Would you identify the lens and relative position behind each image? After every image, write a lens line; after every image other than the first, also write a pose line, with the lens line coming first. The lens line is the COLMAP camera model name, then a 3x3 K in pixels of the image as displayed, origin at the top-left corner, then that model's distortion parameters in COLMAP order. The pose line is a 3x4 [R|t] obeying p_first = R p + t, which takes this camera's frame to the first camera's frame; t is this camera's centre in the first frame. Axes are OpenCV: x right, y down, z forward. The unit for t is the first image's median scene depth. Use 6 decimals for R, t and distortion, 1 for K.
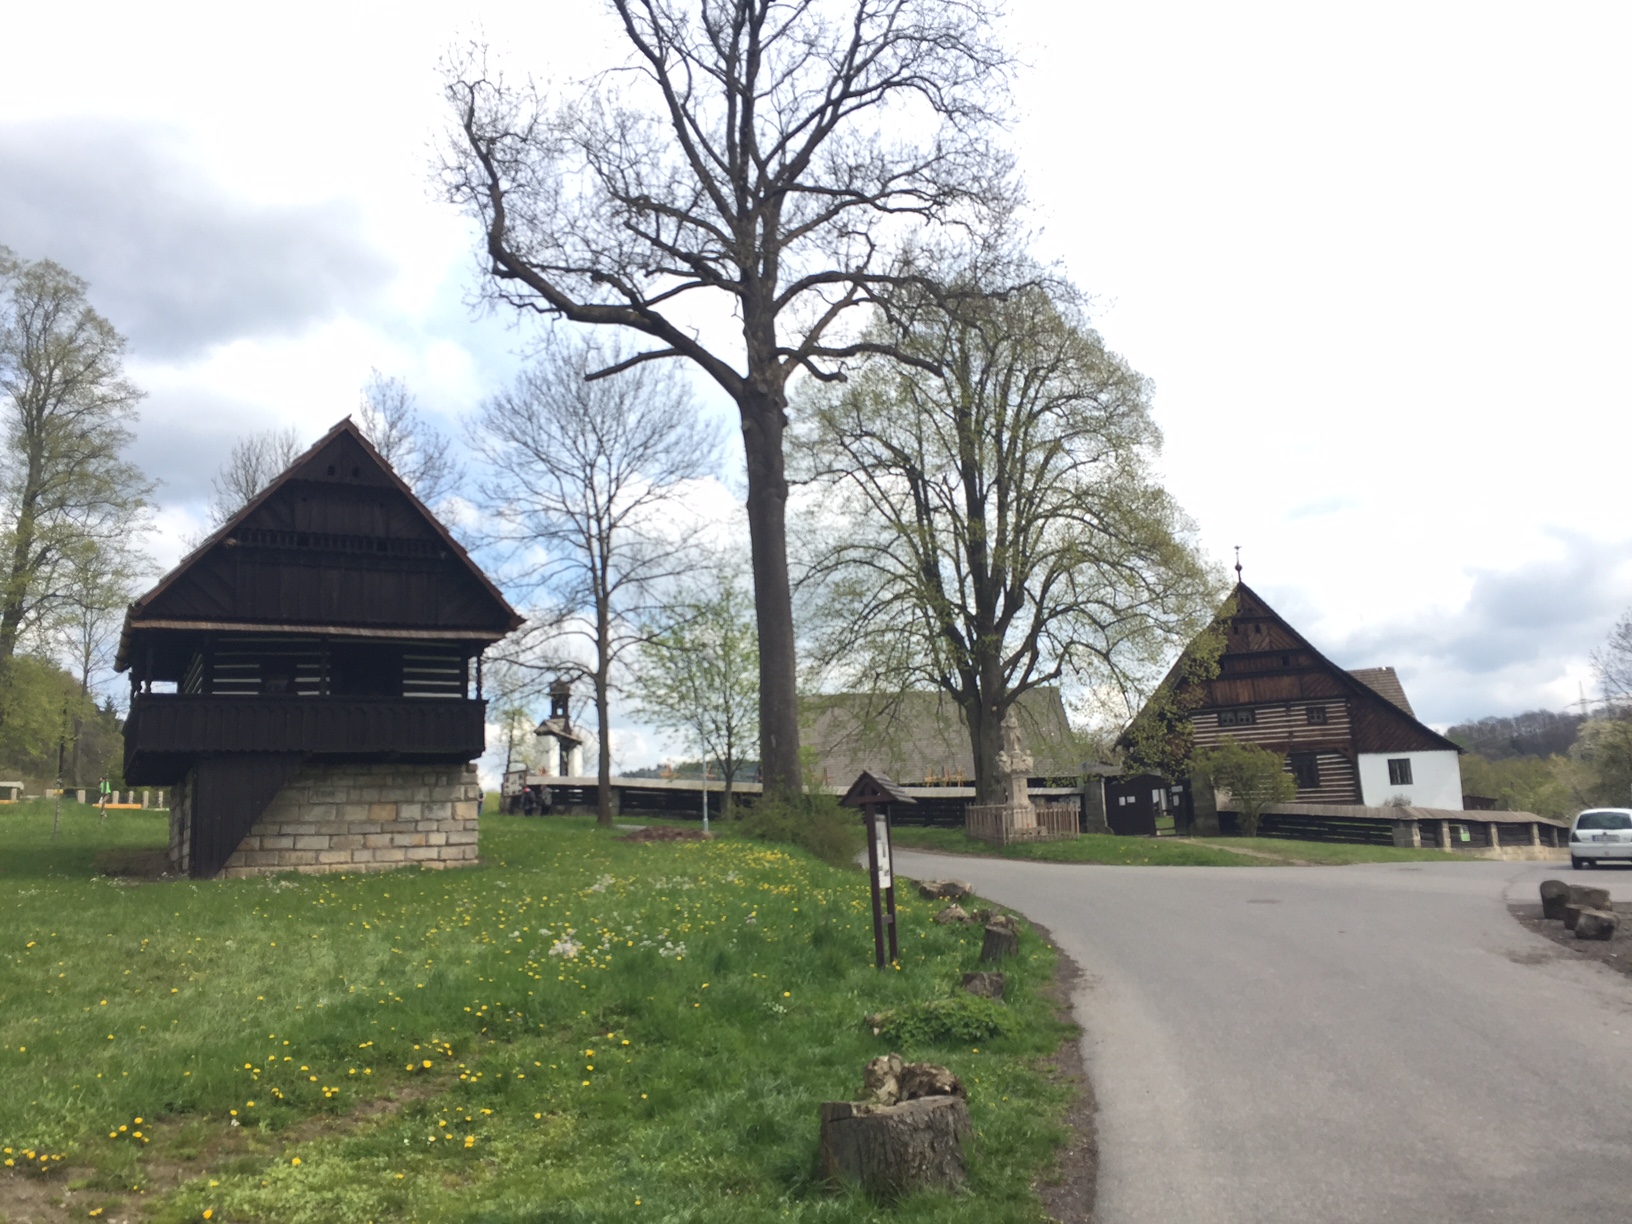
lens RADIAL K [[1366.6, 0, 805.9], [0, 1366.6, 573.3], [0, 0, 1]] dist [0.072169, -0.091926]
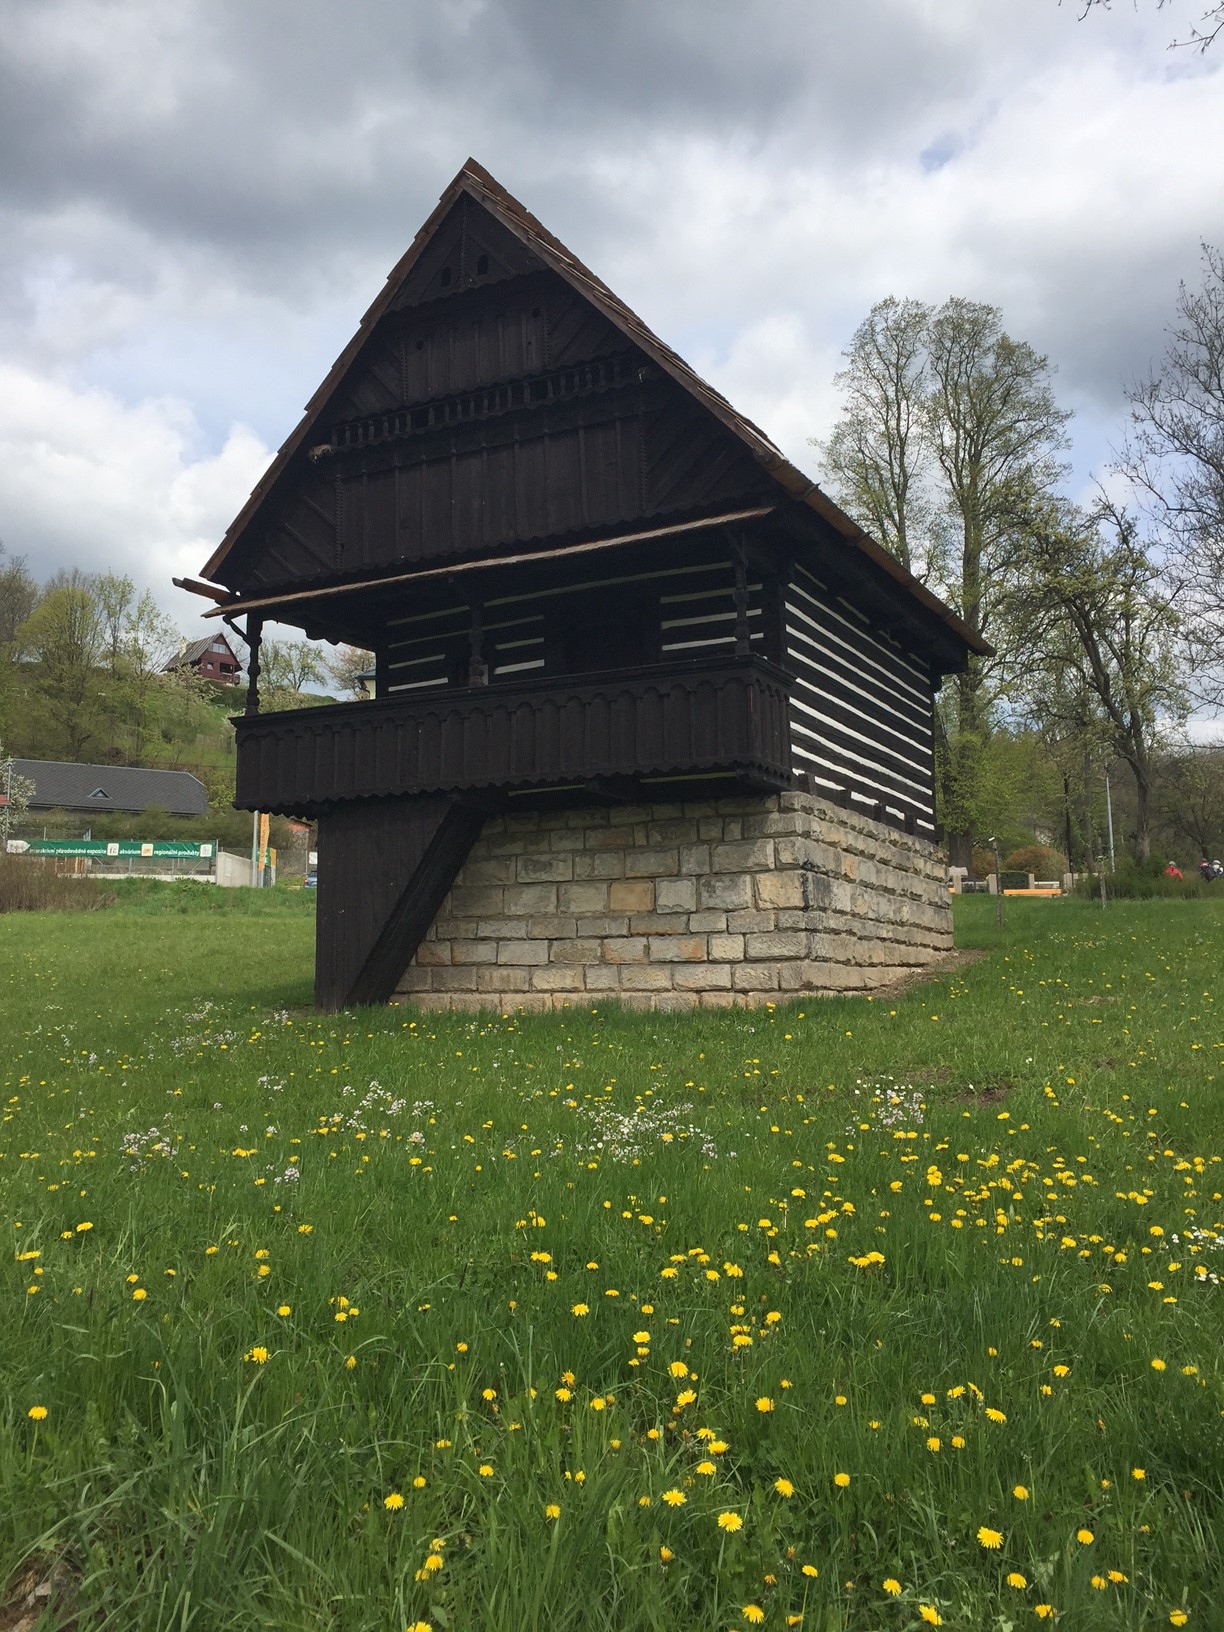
lens RADIAL K [[1366.6, 0, 612.0], [0, 1366.6, 816.0], [0, 0, 1]] dist [0.072169, -0.091926]
pose [[0.563951, -0.071310, -0.822724, 0.115478], [0.162273, 0.986410, 0.025736, 0.125838], [0.809708, -0.148020, 0.567858, 0.687915]]
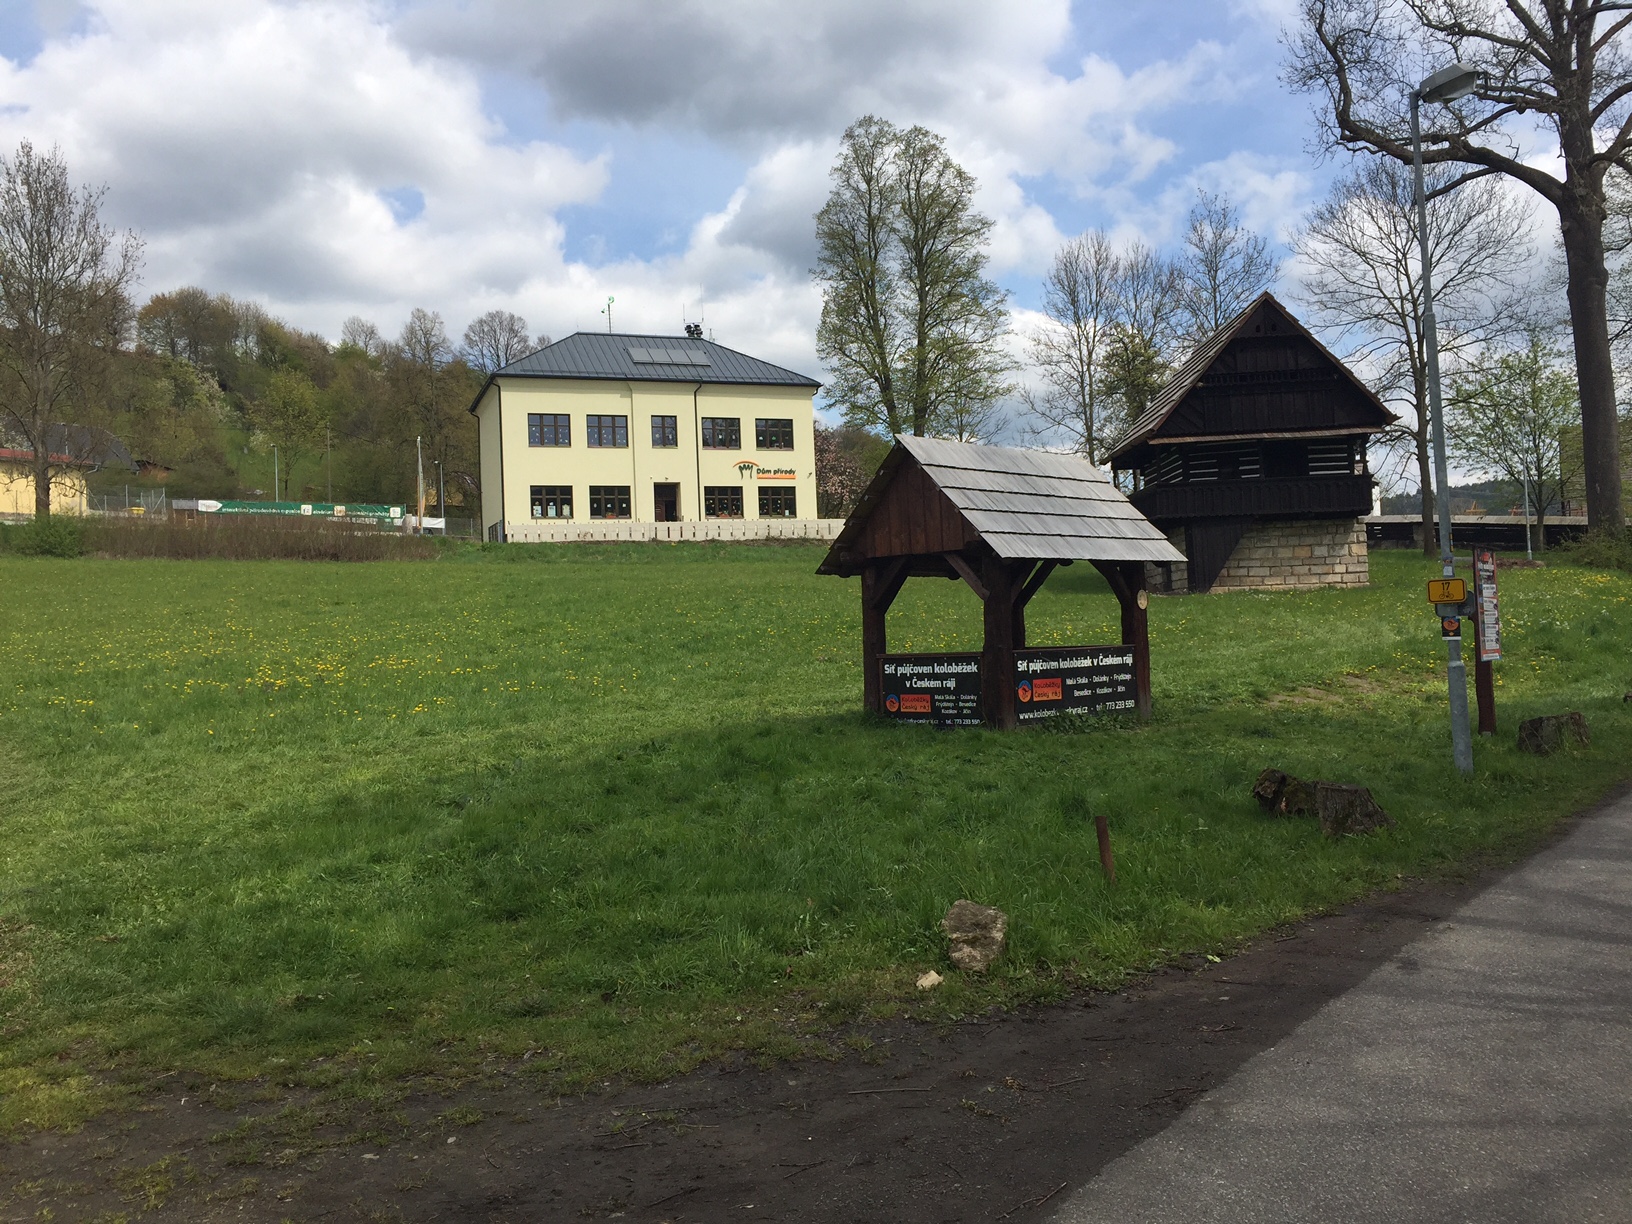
lens RADIAL K [[1366.6, 0, 805.9], [0, 1366.6, 573.3], [0, 0, 1]] dist [0.072169, -0.091926]
pose [[0.865794, -0.013611, -0.500215, -0.022233], [0.109389, 0.980601, 0.162653, -0.106596], [0.488297, -0.195542, 0.850488, -0.545083]]
